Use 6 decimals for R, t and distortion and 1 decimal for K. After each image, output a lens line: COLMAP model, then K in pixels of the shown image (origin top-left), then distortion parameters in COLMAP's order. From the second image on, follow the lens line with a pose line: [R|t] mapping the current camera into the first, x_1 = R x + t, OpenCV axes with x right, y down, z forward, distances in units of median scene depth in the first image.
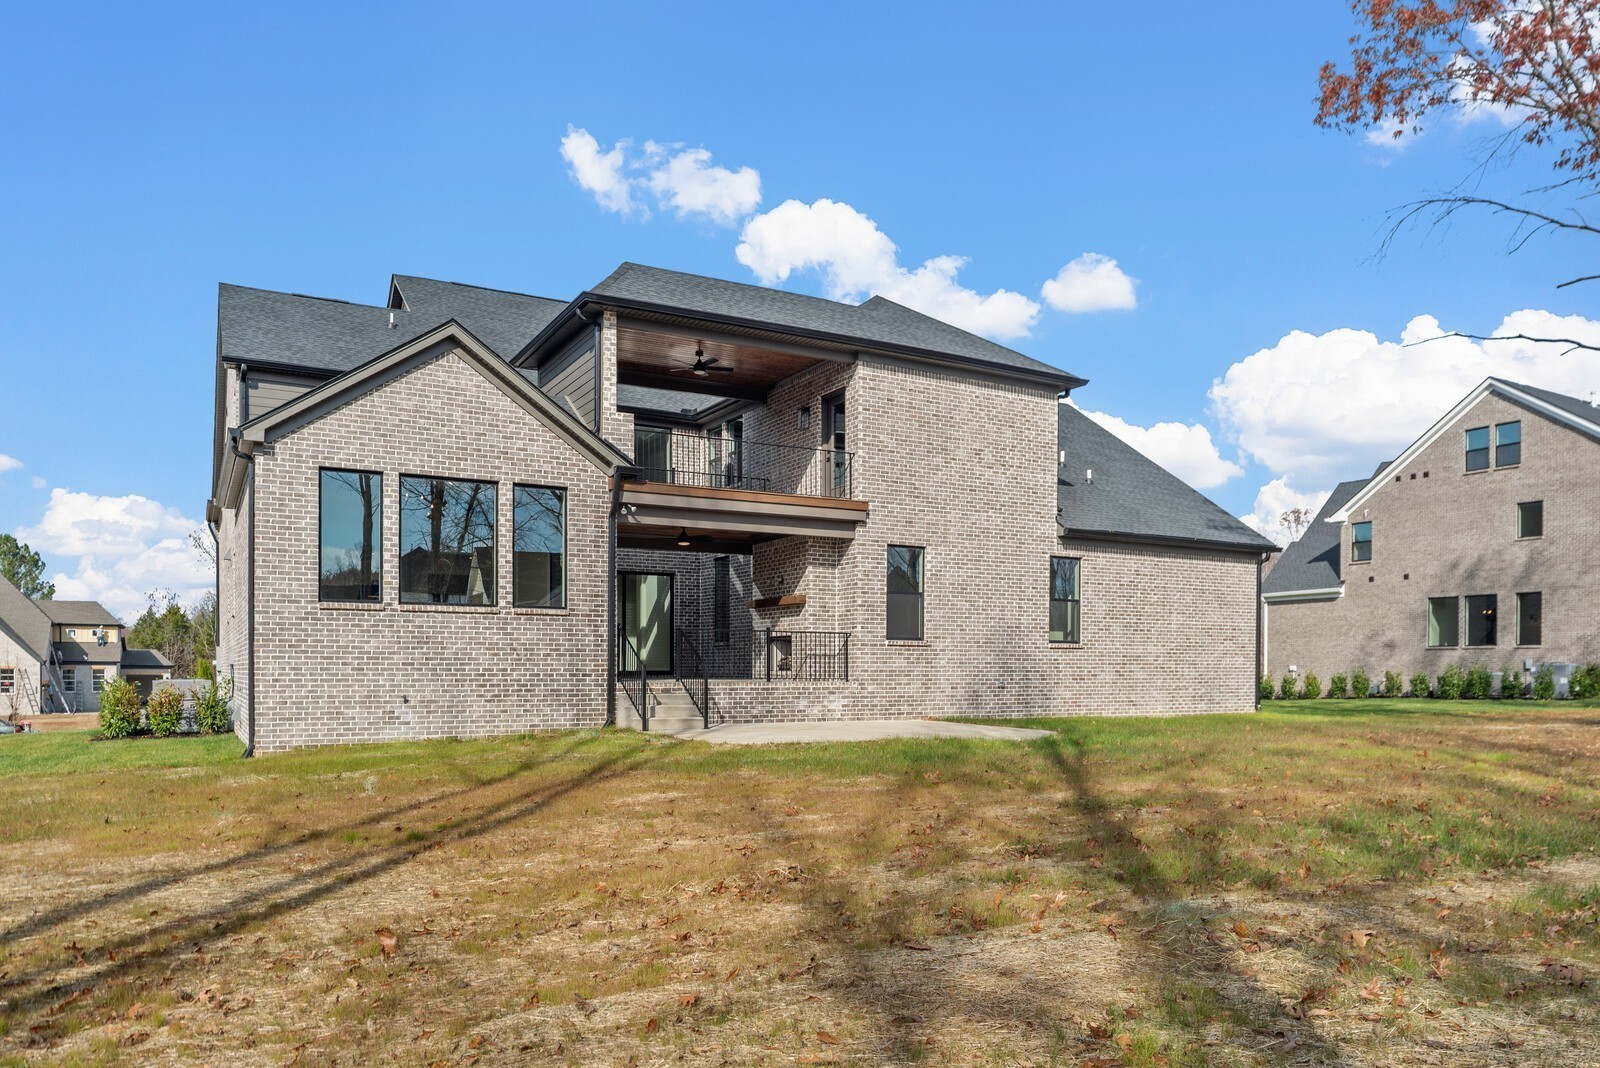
lens RADIAL K [[1182.8, 0, 801.5], [0, 1182.8, 668.6], [0, 0, 1]] dist [-0.001251, -0.000029]
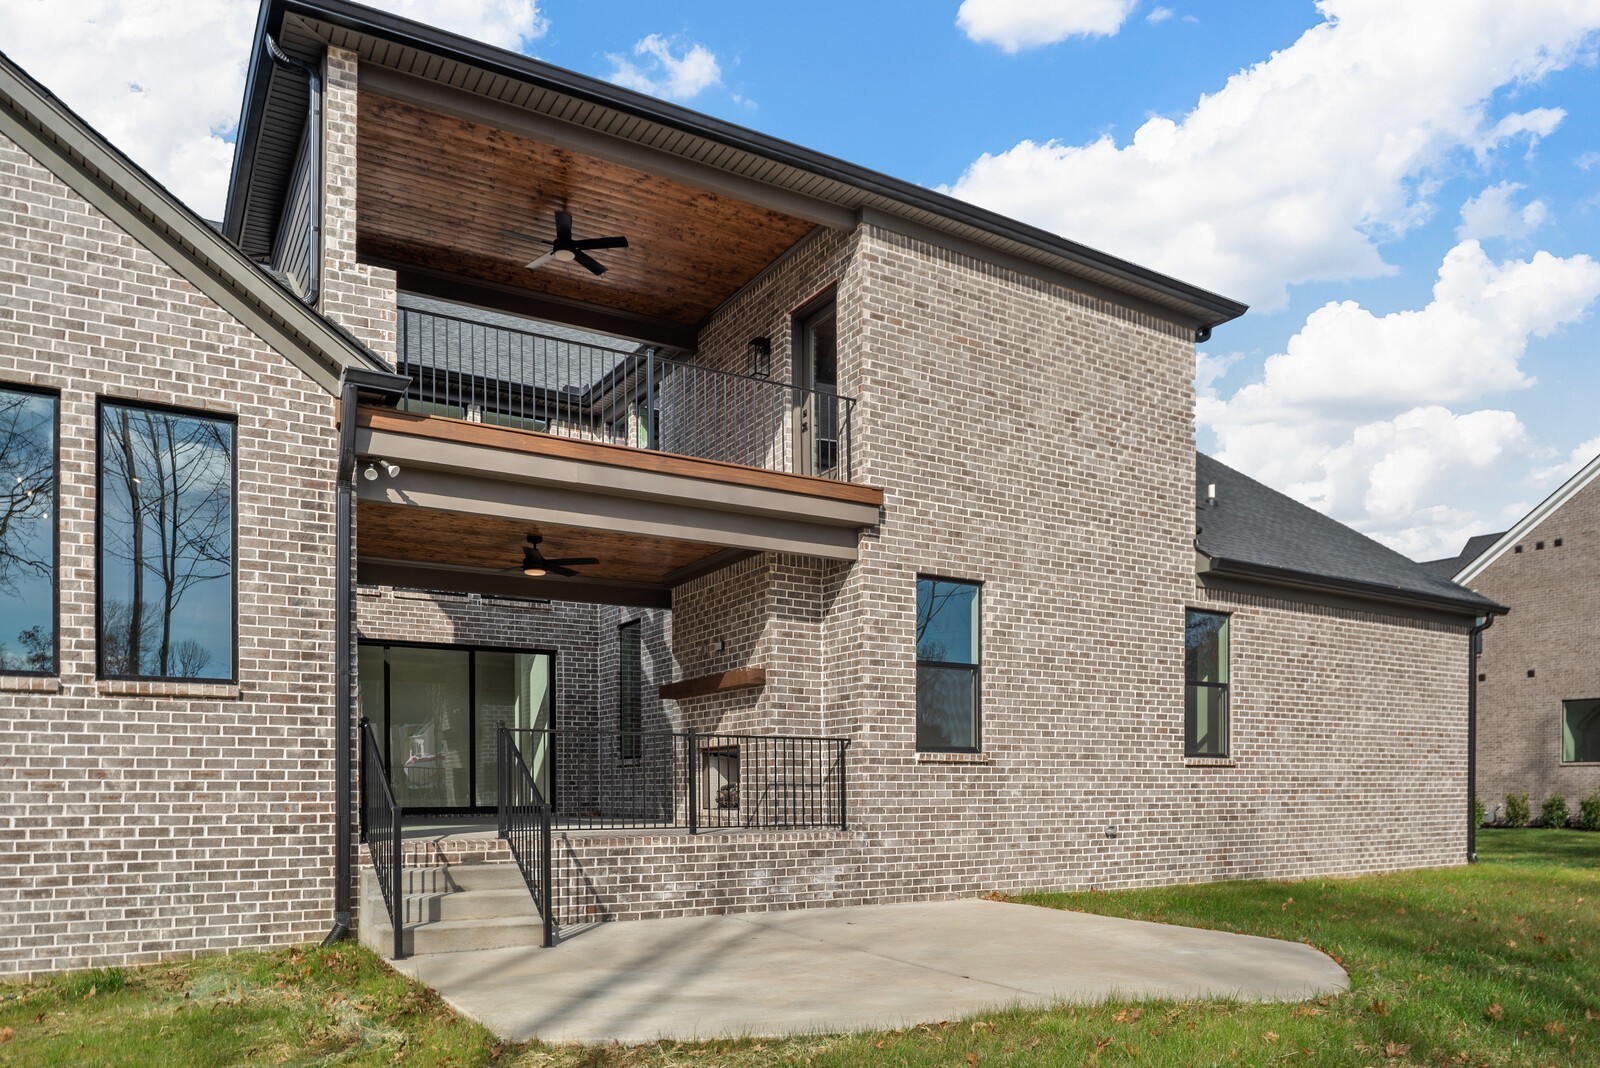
lens RADIAL K [[1144.0, 0, 799.0], [0, 1144.0, 790.6], [0, 0, 1]] dist [-0.023630, -0.007478]
pose [[0.999470, -0.005913, 0.032027, 0.001983], [0.005849, 0.999981, 0.002079, -0.008046], [-0.032038, -0.001890, 0.999485, 0.484407]]
